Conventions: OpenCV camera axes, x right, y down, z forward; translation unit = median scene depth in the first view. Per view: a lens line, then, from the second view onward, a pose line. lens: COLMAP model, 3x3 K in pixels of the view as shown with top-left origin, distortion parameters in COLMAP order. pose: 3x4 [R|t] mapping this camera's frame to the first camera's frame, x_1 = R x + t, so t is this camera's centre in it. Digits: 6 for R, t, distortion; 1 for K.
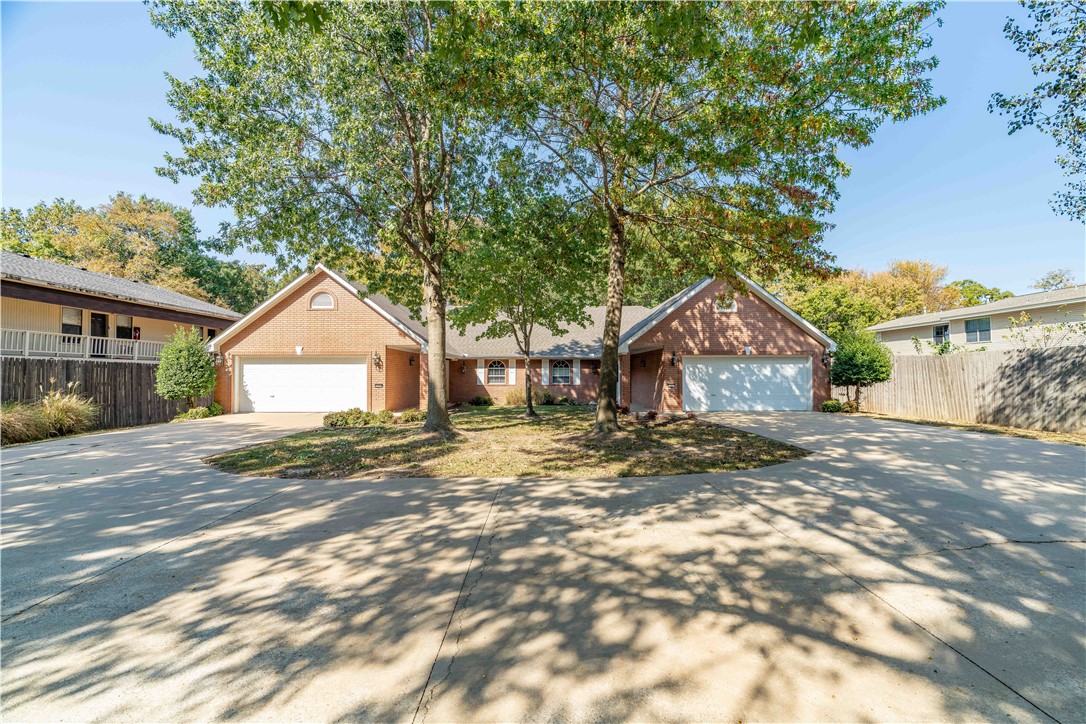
lens RADIAL K [[485.1, 0, 545.2], [0, 485.1, 367.3], [0, 0, 1]] dist [-0.015993, 0.007578]
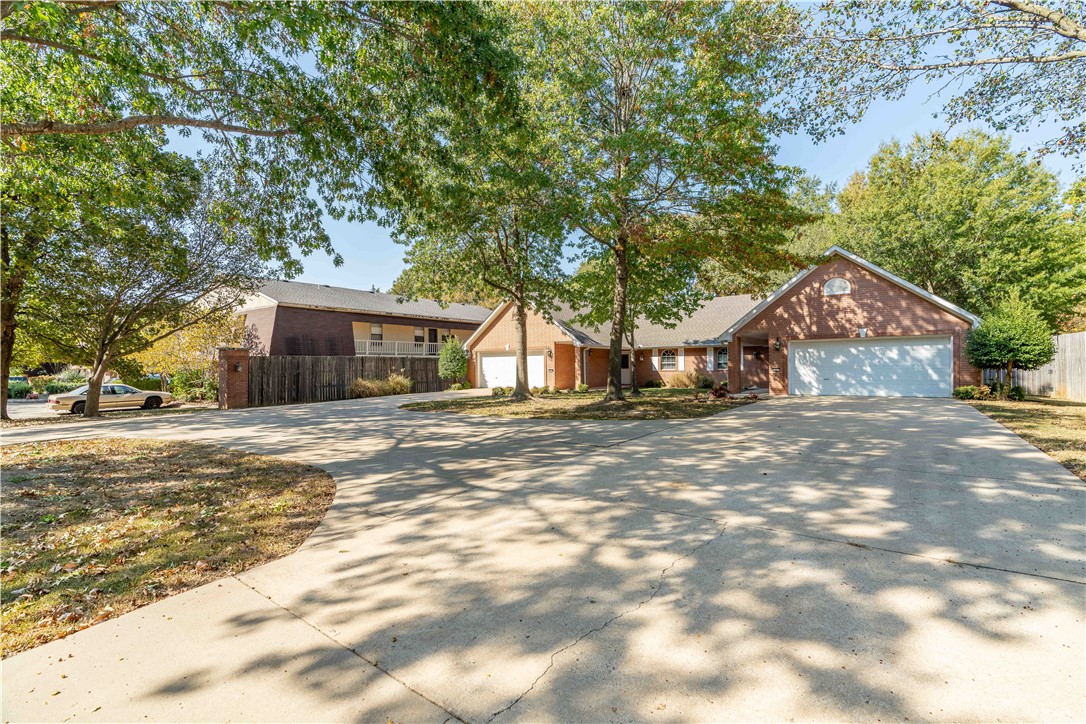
lens RADIAL K [[485.1, 0, 545.2], [0, 485.1, 367.3], [0, 0, 1]] dist [-0.015993, 0.007578]
pose [[0.798366, -0.007128, -0.602131, 0.490145], [0.020080, 0.999689, 0.014789, 0.006848], [0.601838, -0.023897, 0.798260, -0.138221]]
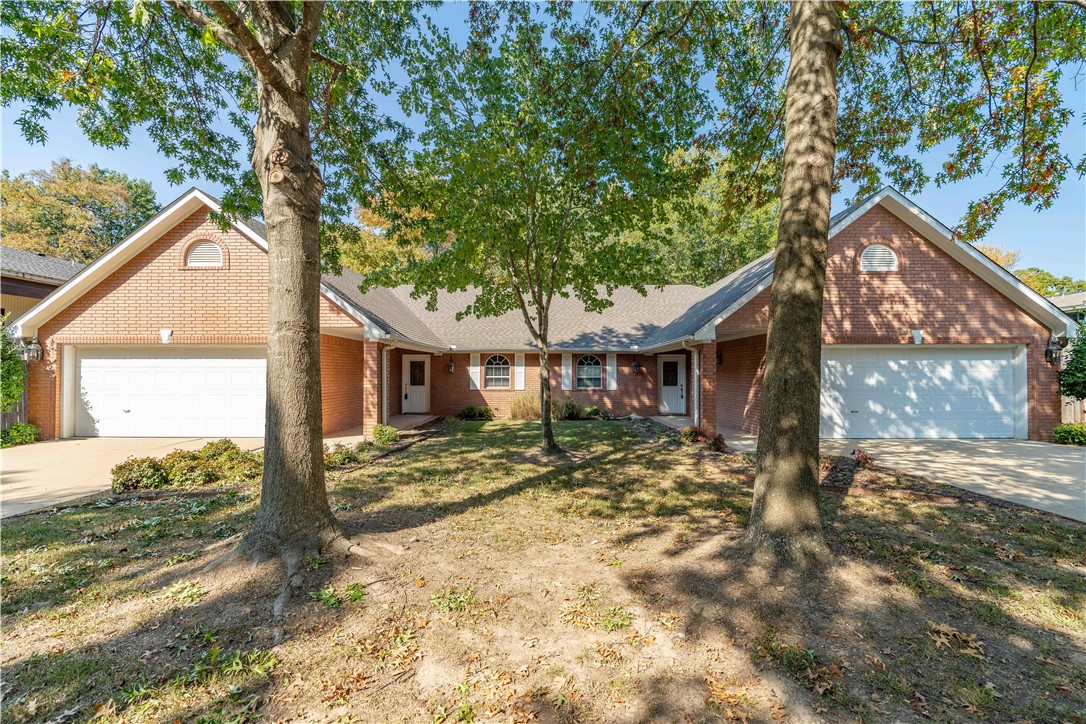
lens RADIAL K [[485.1, 0, 545.2], [0, 485.1, 367.3], [0, 0, 1]] dist [-0.015993, 0.007578]
pose [[0.999723, 0.001861, -0.023453, -0.019923], [-0.001777, 0.999992, 0.003640, 0.001381], [0.023459, -0.003597, 0.999718, 0.402762]]
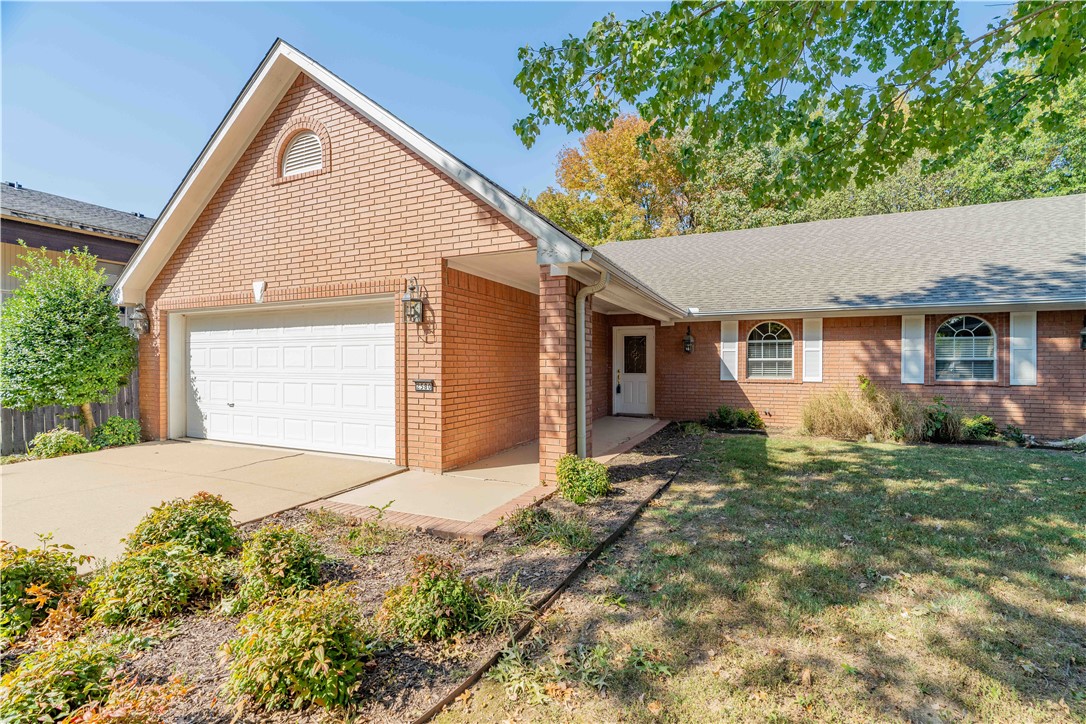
lens RADIAL K [[485.1, 0, 545.2], [0, 485.1, 367.3], [0, 0, 1]] dist [-0.015993, 0.007578]
pose [[0.904885, 0.004458, -0.425634, -0.132638], [0.005888, 0.999718, 0.022986, 0.018747], [0.425616, -0.023306, 0.904604, 0.734846]]
